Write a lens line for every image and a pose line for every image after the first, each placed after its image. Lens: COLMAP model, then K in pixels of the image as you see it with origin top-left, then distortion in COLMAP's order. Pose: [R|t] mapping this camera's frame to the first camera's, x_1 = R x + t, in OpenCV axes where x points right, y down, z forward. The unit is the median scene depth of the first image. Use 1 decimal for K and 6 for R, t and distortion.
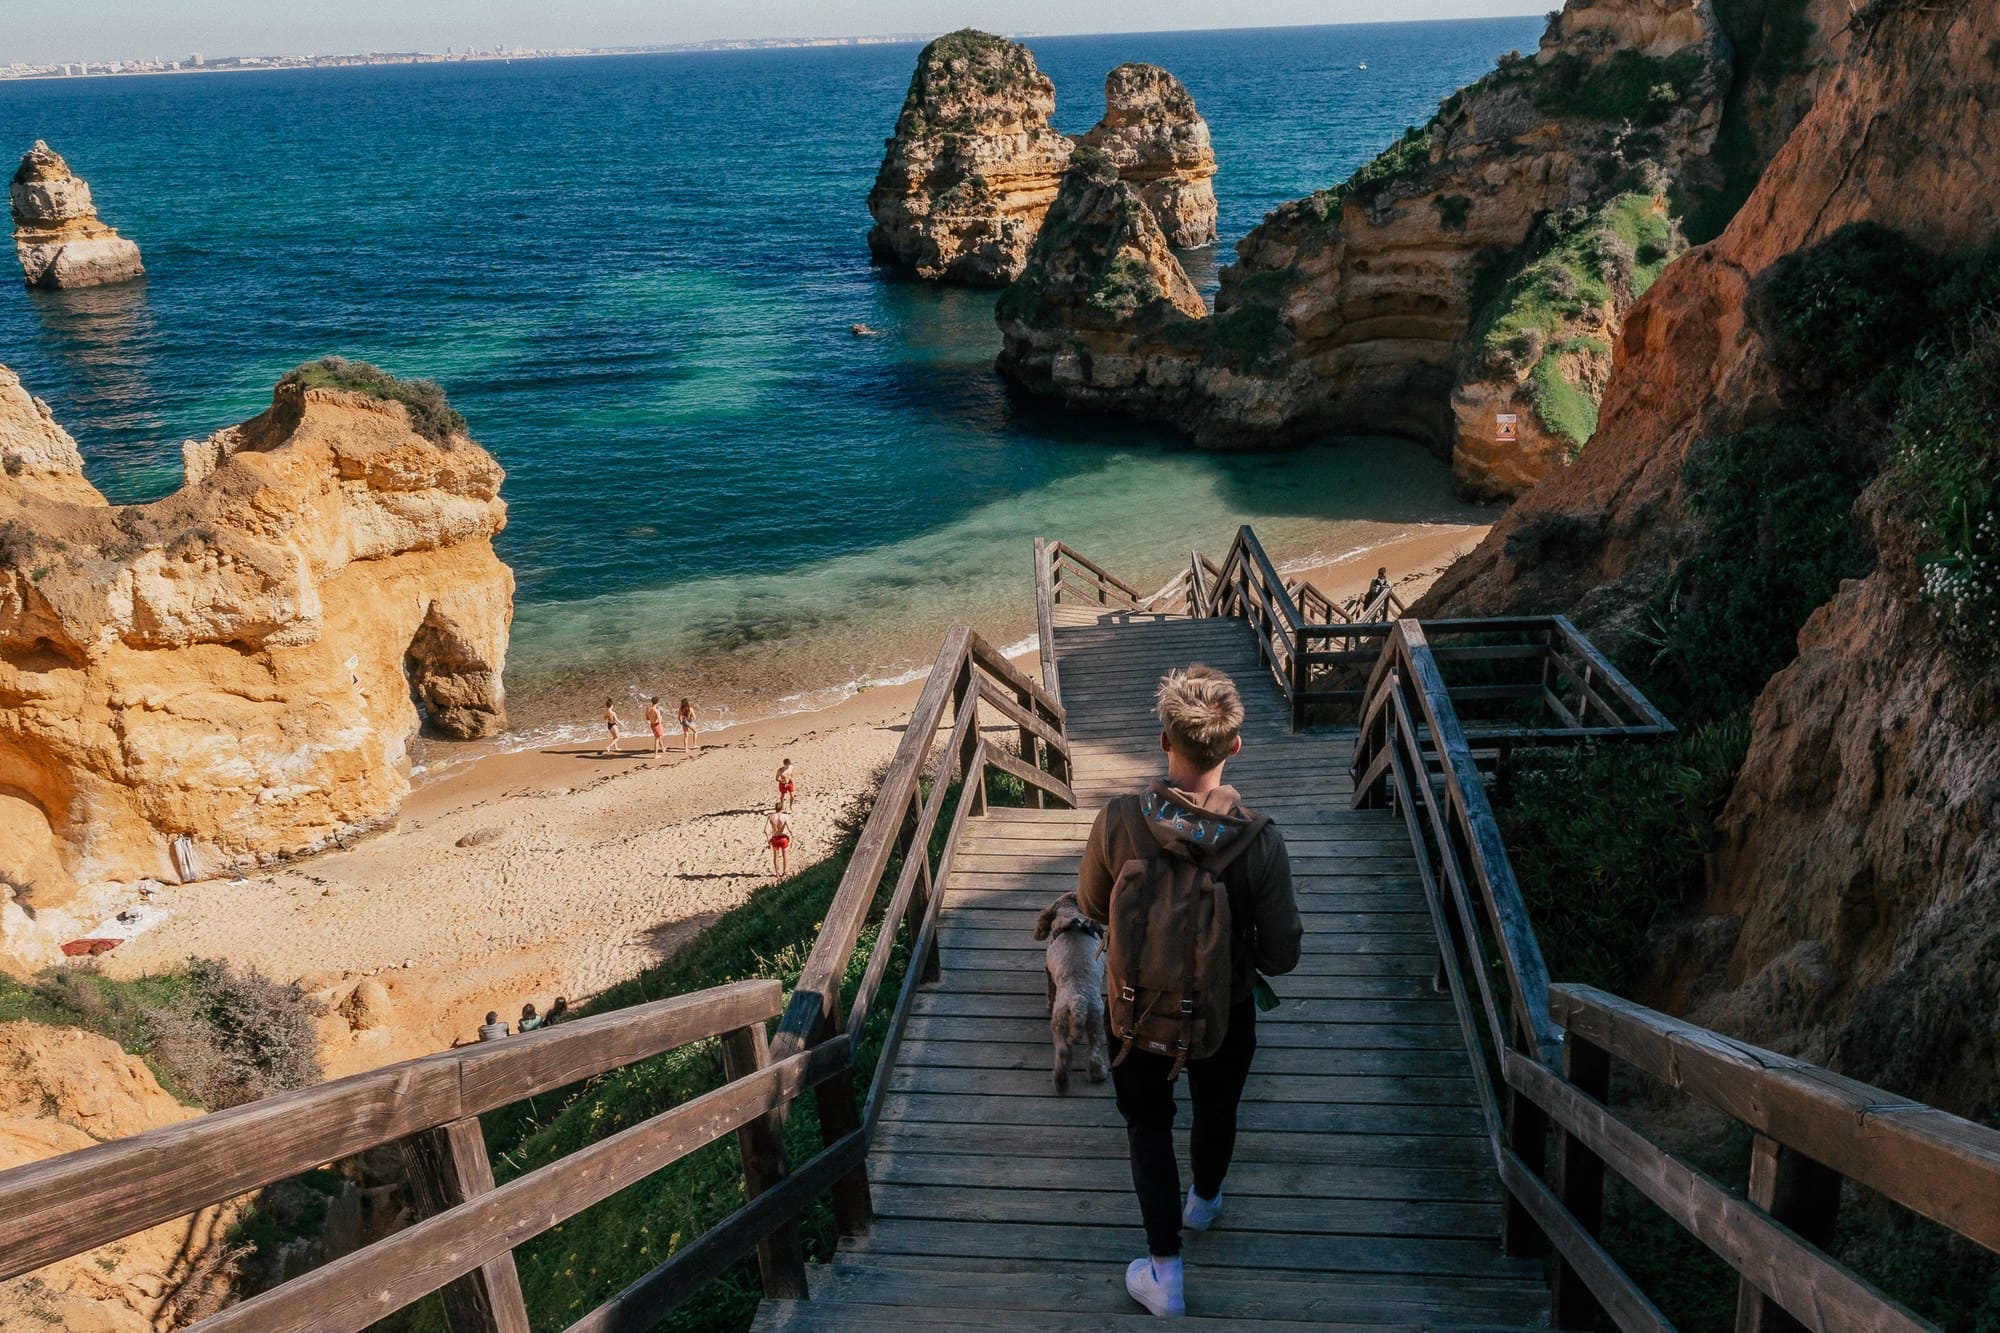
lens RADIAL K [[1559.8, 0, 997.8], [0, 1559.8, 662.4], [0, 0, 1]] dist [0.006671, 0.000379]
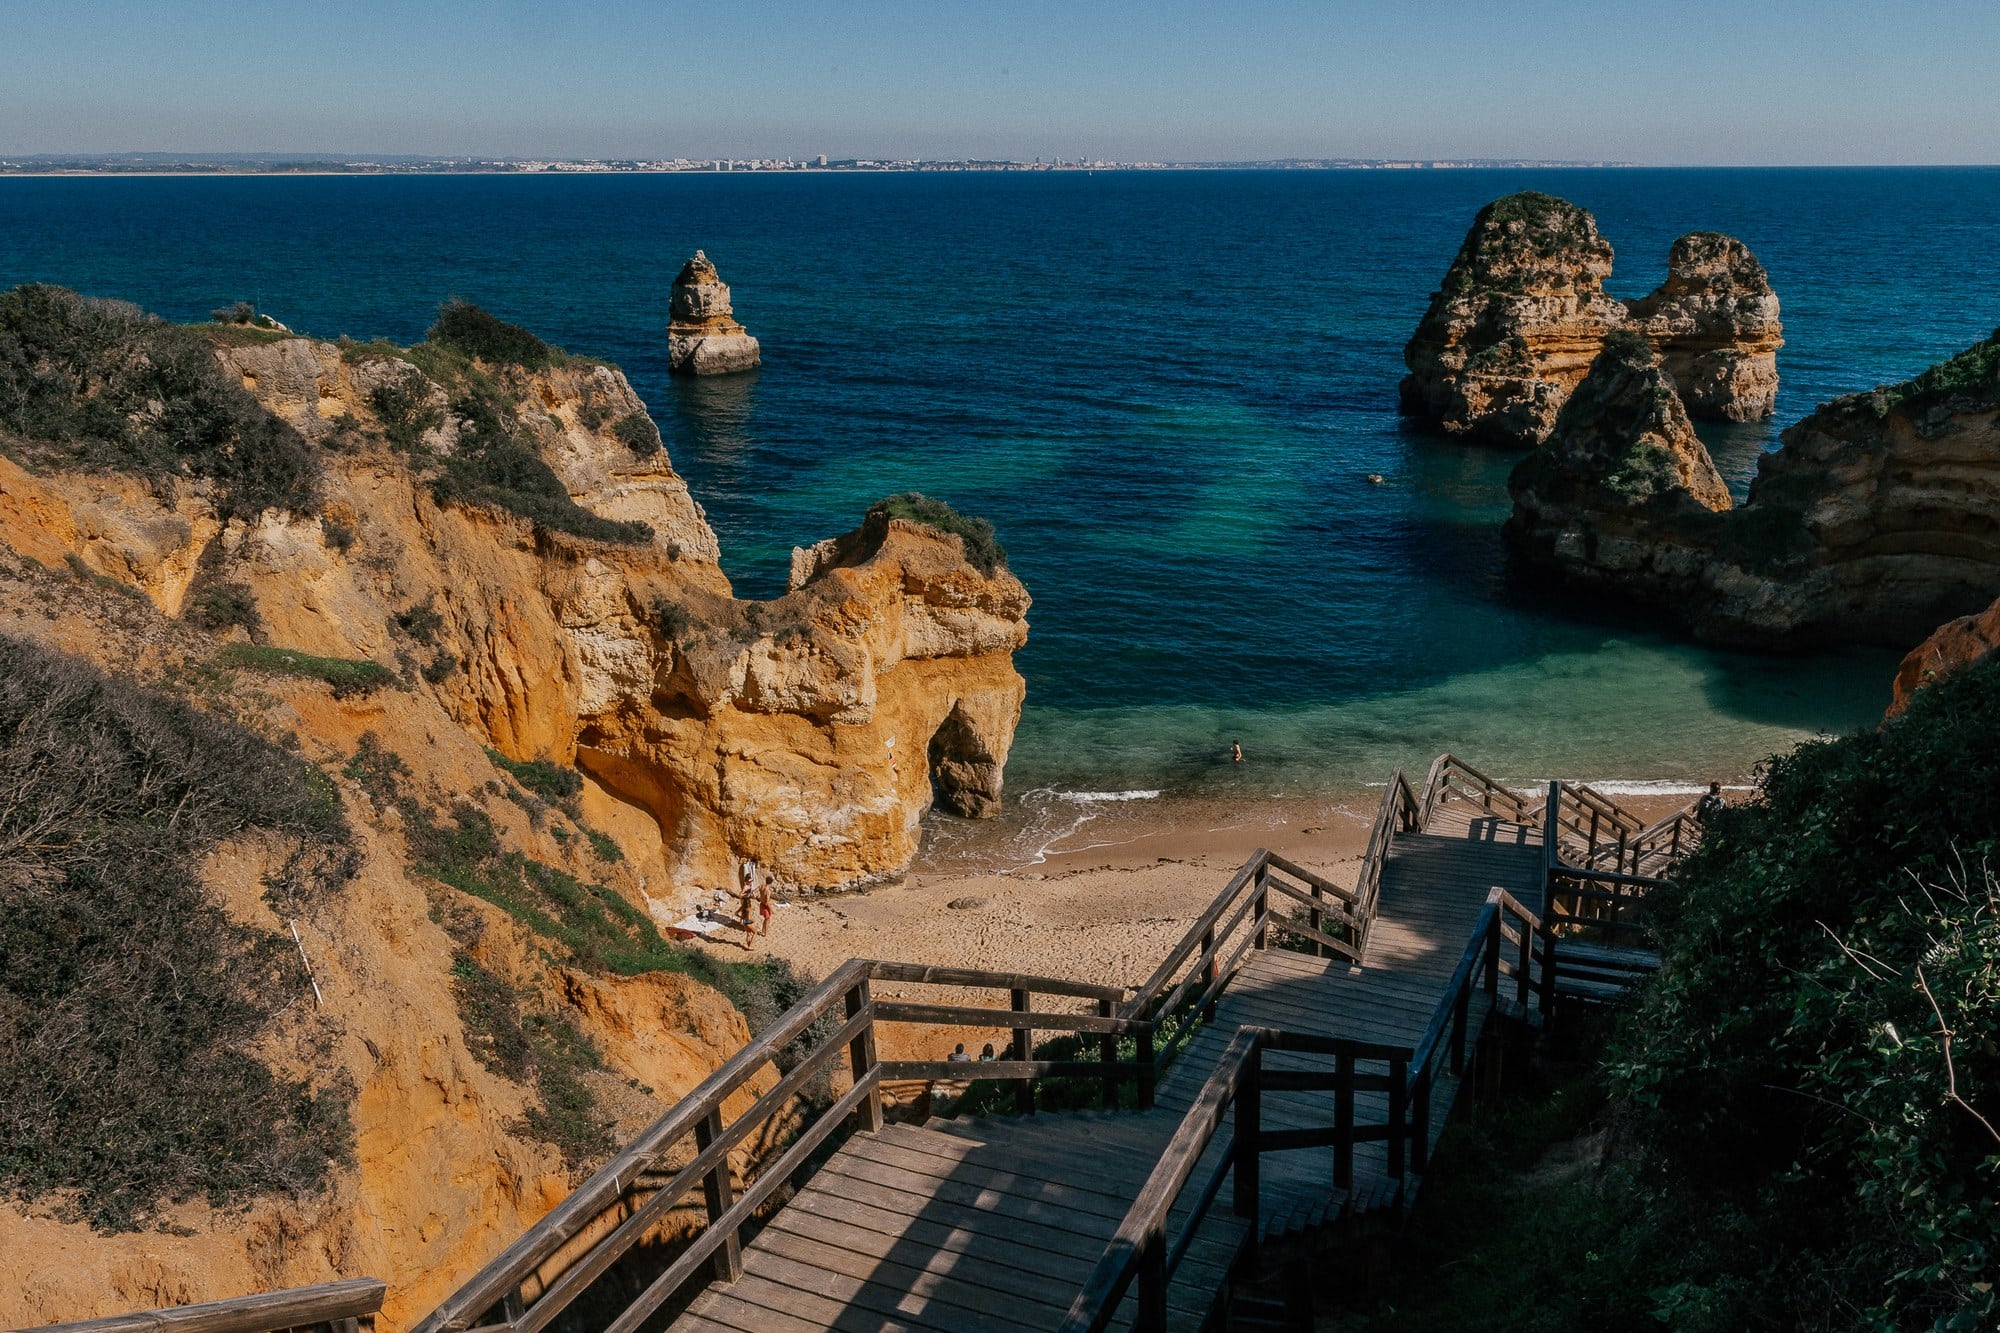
lens RADIAL K [[1594.8, 0, 1000.0], [0, 1594.8, 666.5], [0, 0, 1]] dist [0.009143, 0.004179]
pose [[0.942798, 0.133279, -0.305564, 0.023887], [-0.153148, 0.987315, -0.041887, -0.011259], [0.296105, 0.086288, 0.951250, -0.097540]]
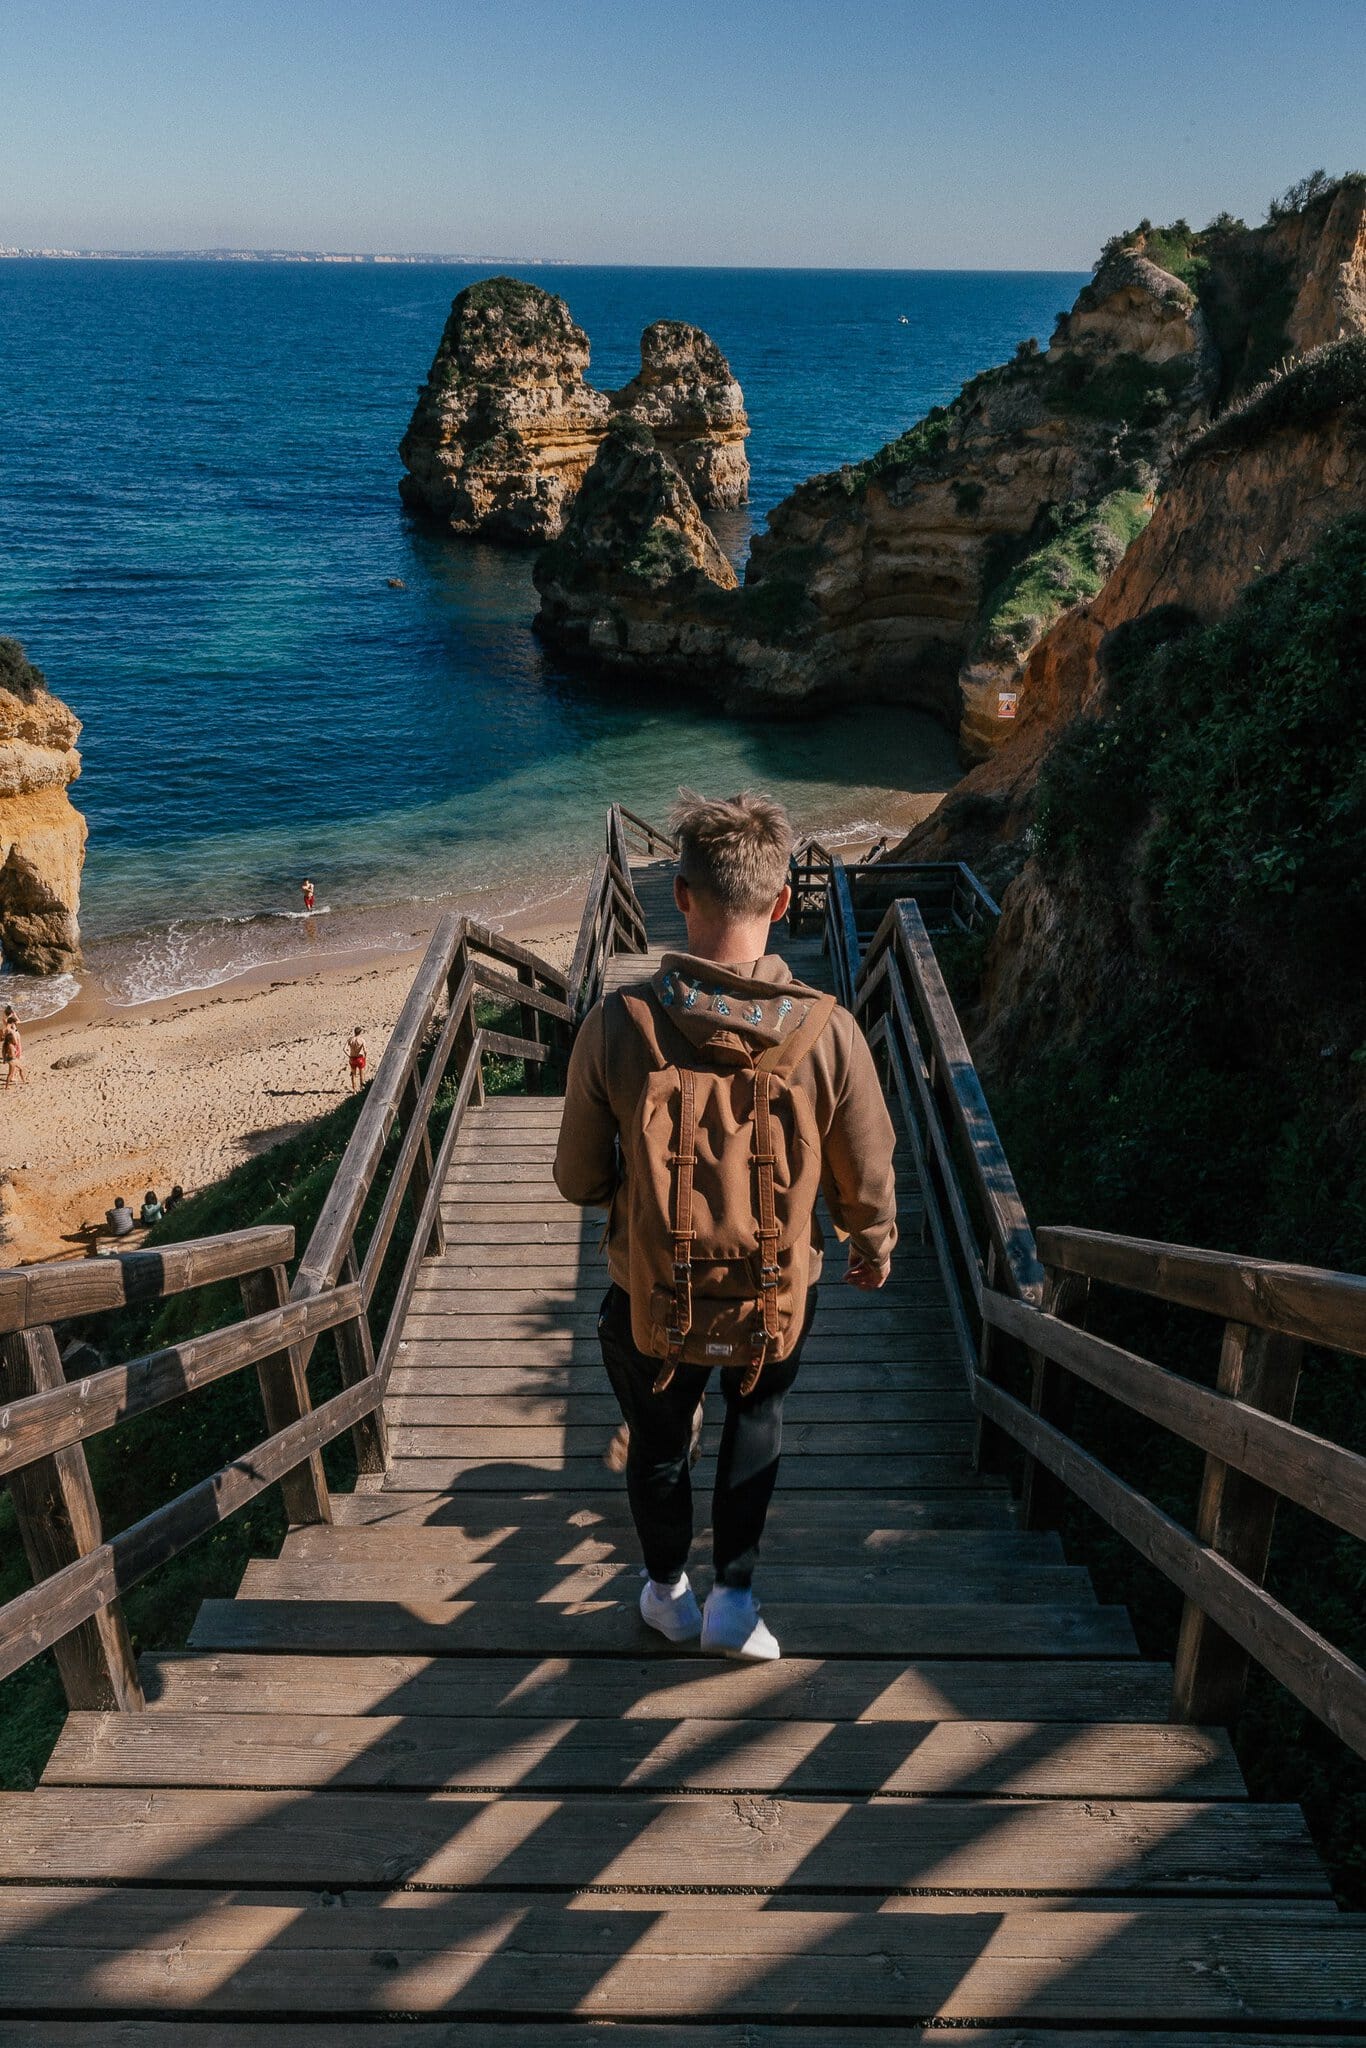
lens RADIAL K [[1616.7, 0, 680.9], [0, 1616.7, 1012.2], [0, 0, 1]] dist [0.009511, 0.000126]
pose [[0.994755, 0.008631, 0.101918, -0.012753], [-0.014079, 0.998503, 0.052857, 0.006306], [-0.101309, -0.054015, 0.993388, -0.095370]]
